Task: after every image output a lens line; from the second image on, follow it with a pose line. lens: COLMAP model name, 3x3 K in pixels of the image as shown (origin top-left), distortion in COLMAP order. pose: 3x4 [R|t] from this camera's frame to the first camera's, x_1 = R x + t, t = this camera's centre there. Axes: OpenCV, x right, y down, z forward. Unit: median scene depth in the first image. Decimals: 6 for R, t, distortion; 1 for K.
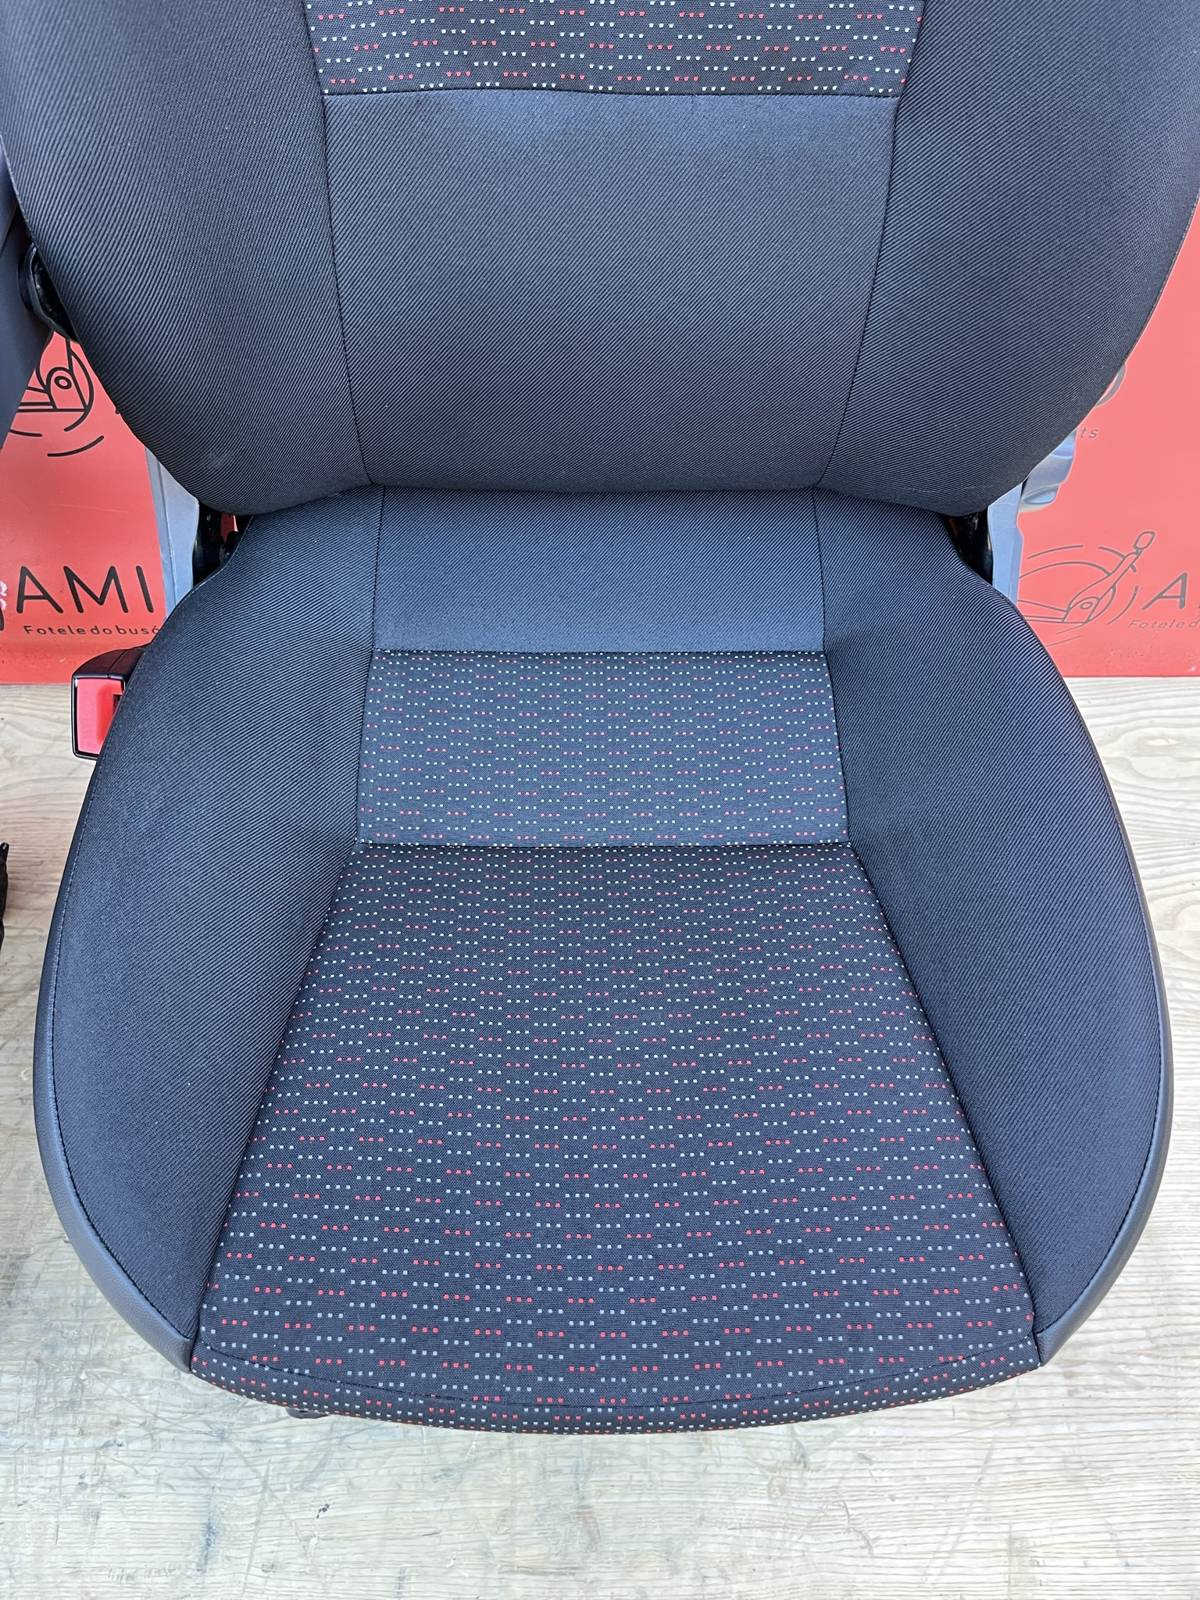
lens RADIAL K [[1200.0, 0, 600.0], [0, 1200.0, 800.0], [0, 0, 1]] dist [0.088145, -0.136964]
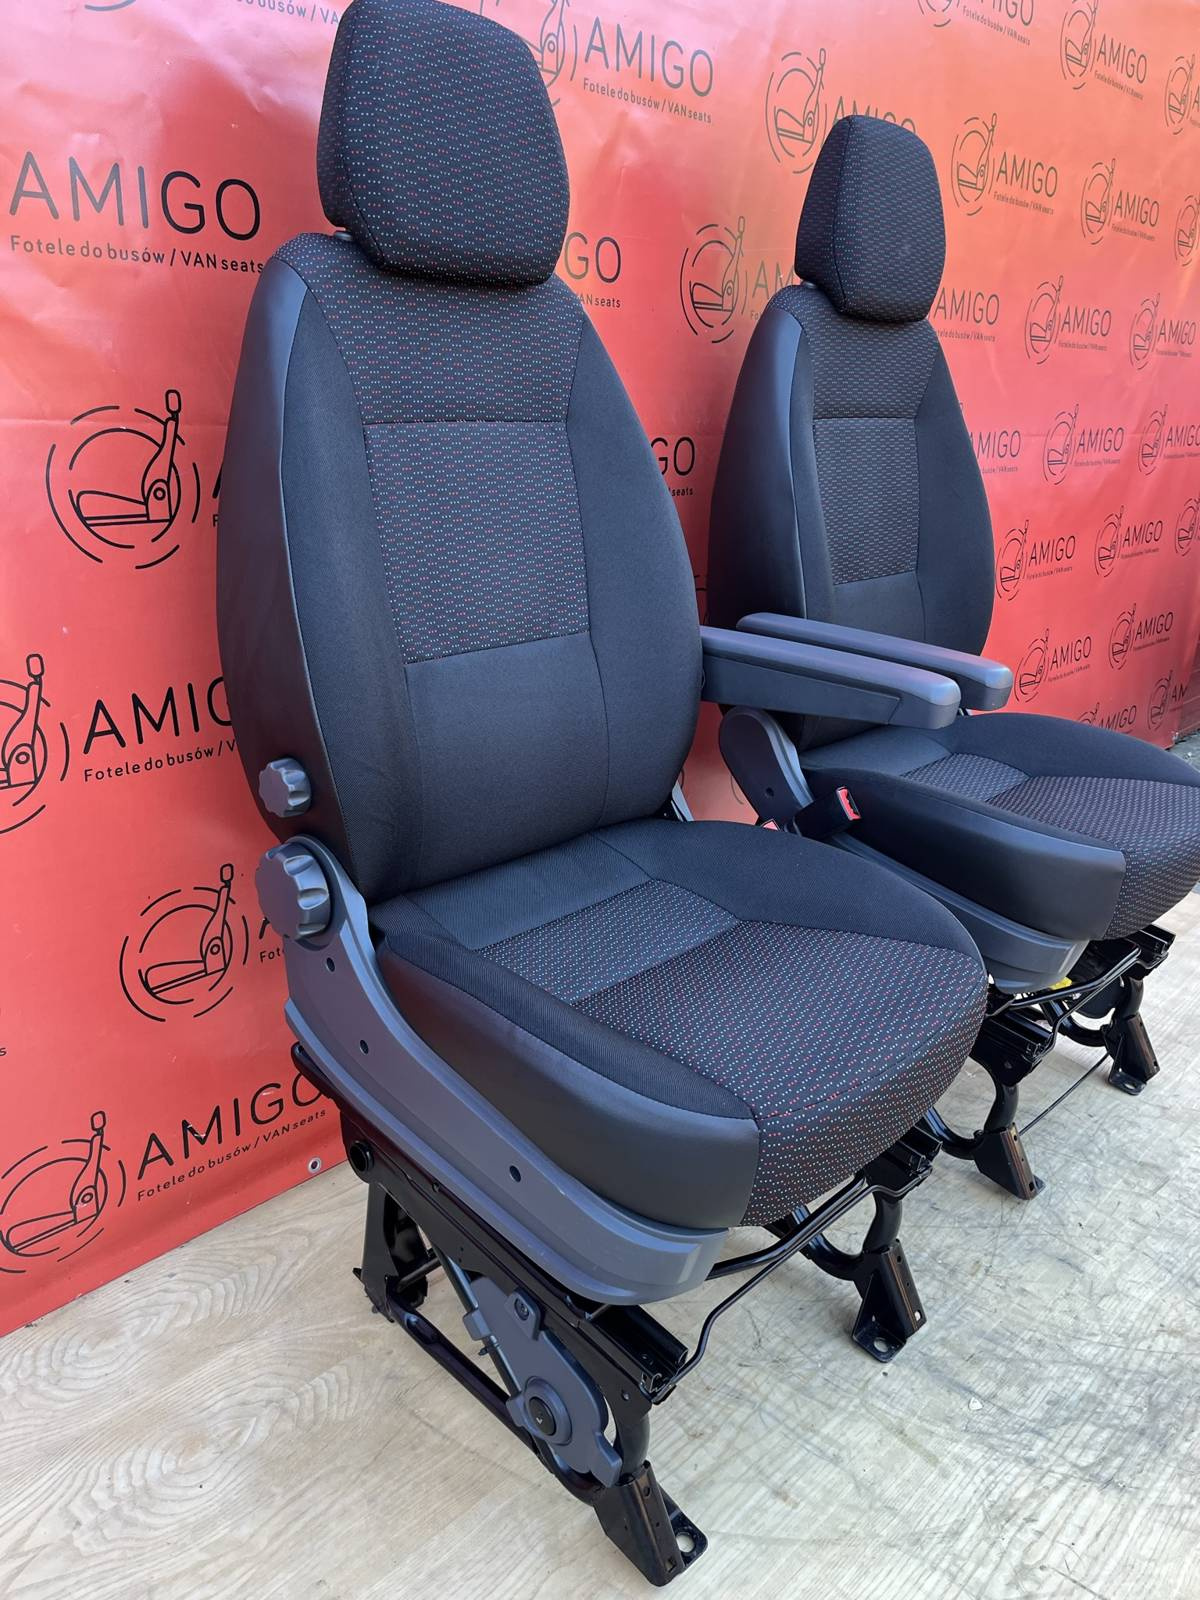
lens RADIAL K [[1187.2, 0, 594.3], [0, 1187.2, 819.1], [0, 0, 1]] dist [0.090274, -0.132814]
pose [[0.712866, -0.249790, 0.655307, -1.718044], [0.588411, 0.721441, -0.365096, 0.381942], [-0.381568, 0.645855, 0.661270, -0.259837]]
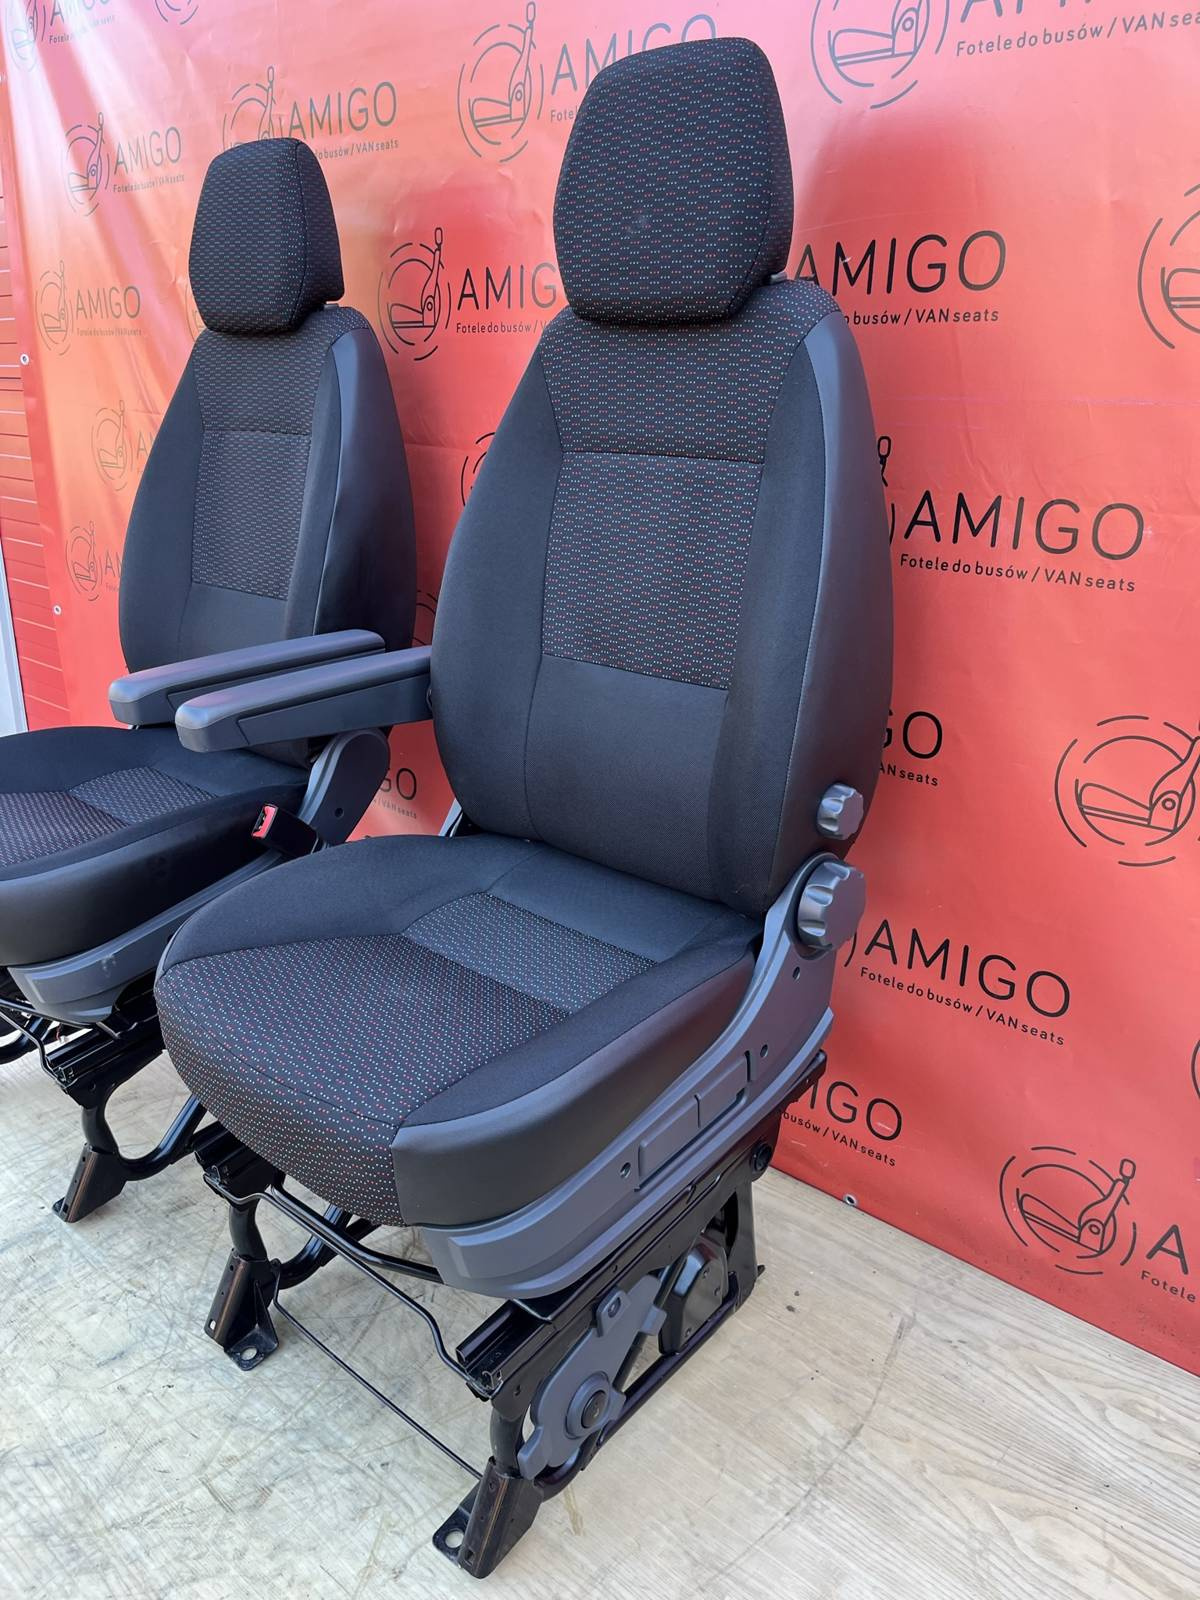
lens RADIAL K [[1187.2, 0, 594.3], [0, 1187.2, 819.1], [0, 0, 1]] dist [0.090274, -0.132814]
pose [[0.730821, 0.215292, -0.647727, 0.958316], [-0.570820, 0.713085, -0.407031, 0.391556], [0.374254, 0.667202, 0.644031, -0.218839]]
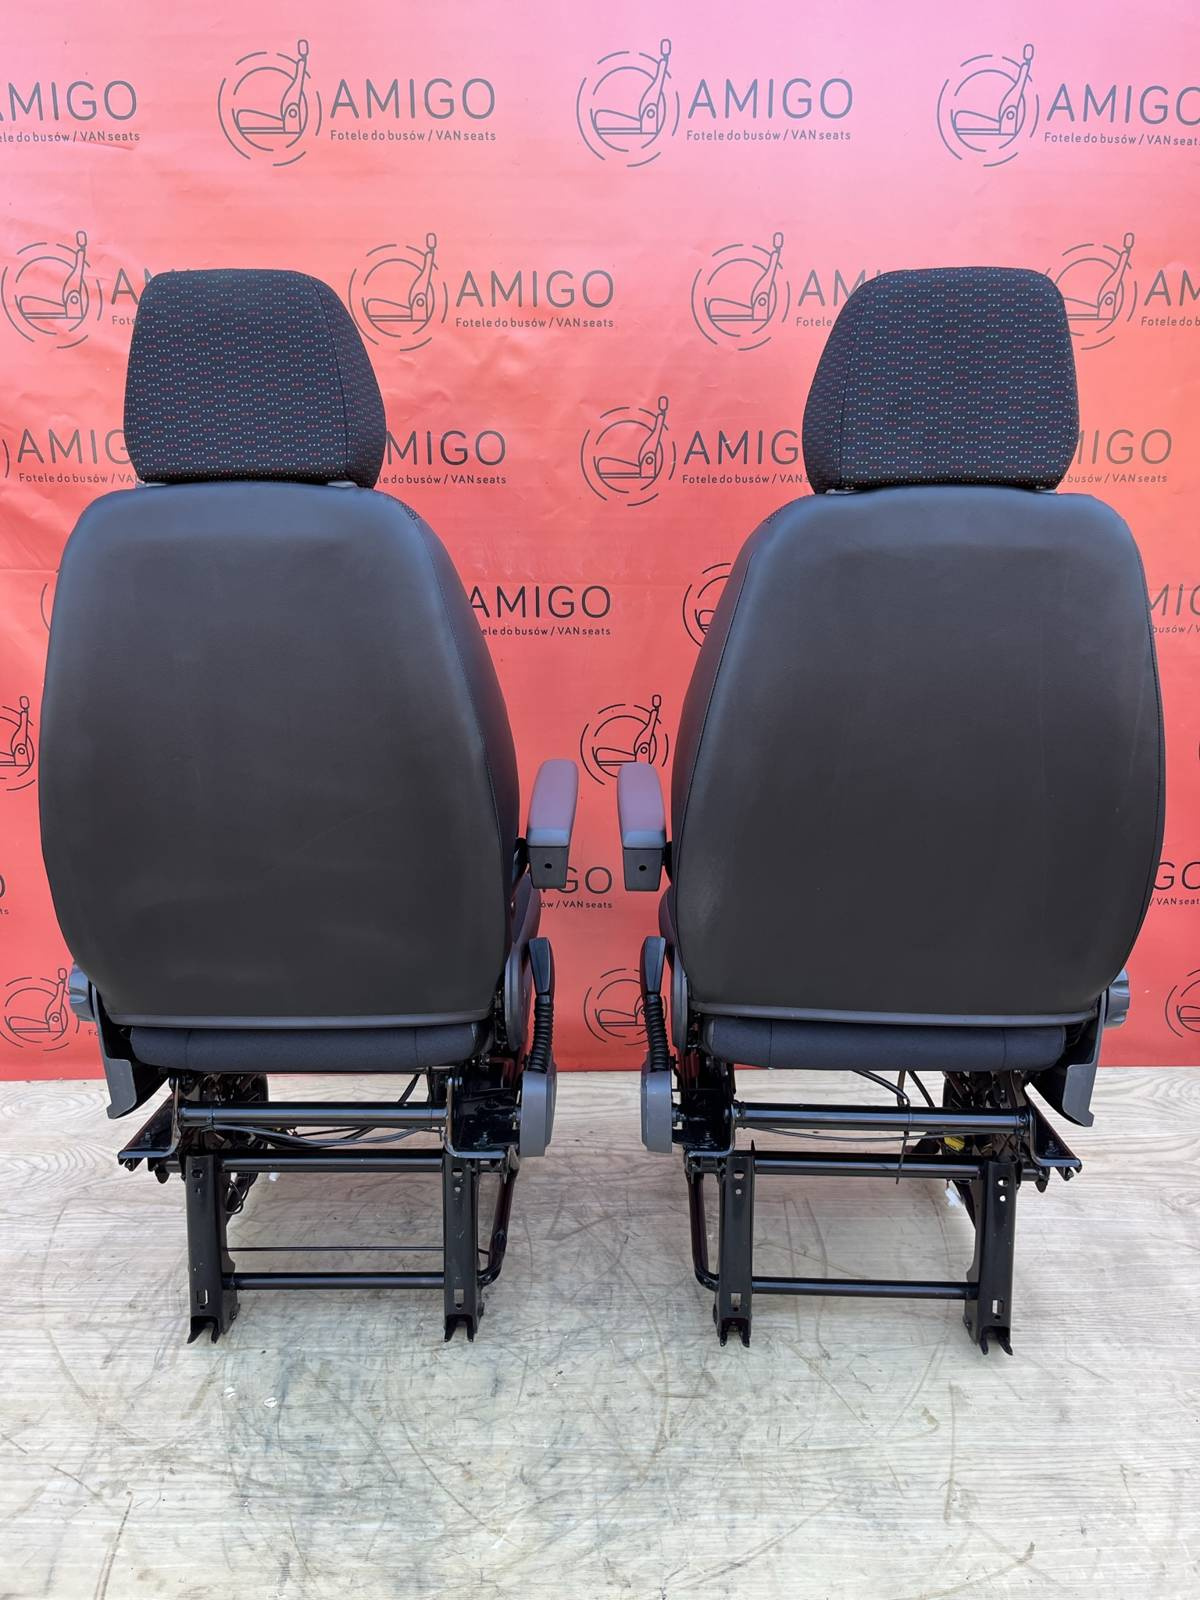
lens RADIAL K [[1189.6, 0, 600.0], [0, 1189.6, 800.0], [0, 0, 1]] dist [0.091699, -0.132574]
pose [[0.999492, -0.025226, -0.019460, -0.112348], [0.006618, 0.761861, -0.647707, 1.089129], [0.031165, 0.647249, 0.761641, -0.892629]]
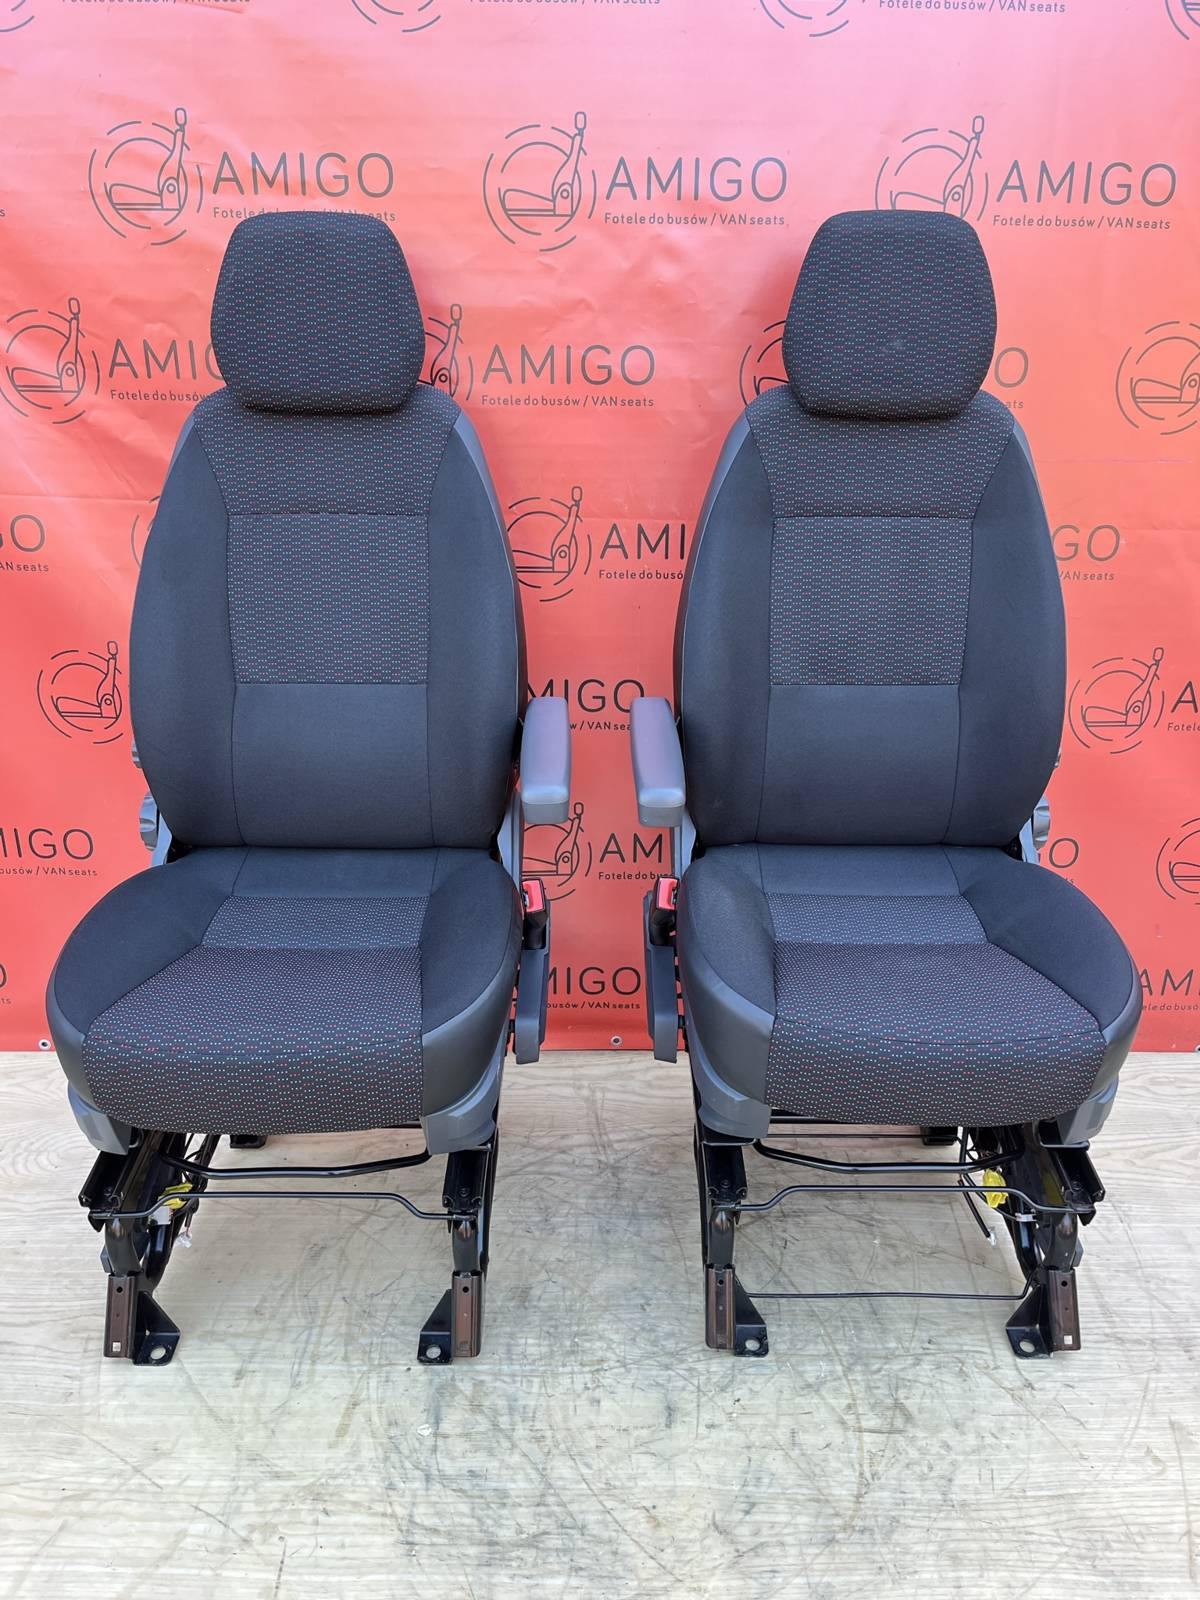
lens RADIAL K [[1178.9, 0, 598.5], [0, 1178.9, 810.8], [0, 0, 1]] dist [0.095381, -0.137136]
pose [[0.999533, -0.011574, -0.028269, -0.357966], [-0.007756, 0.798957, -0.601339, 0.915387], [0.029546, 0.601277, 0.798494, -0.754280]]
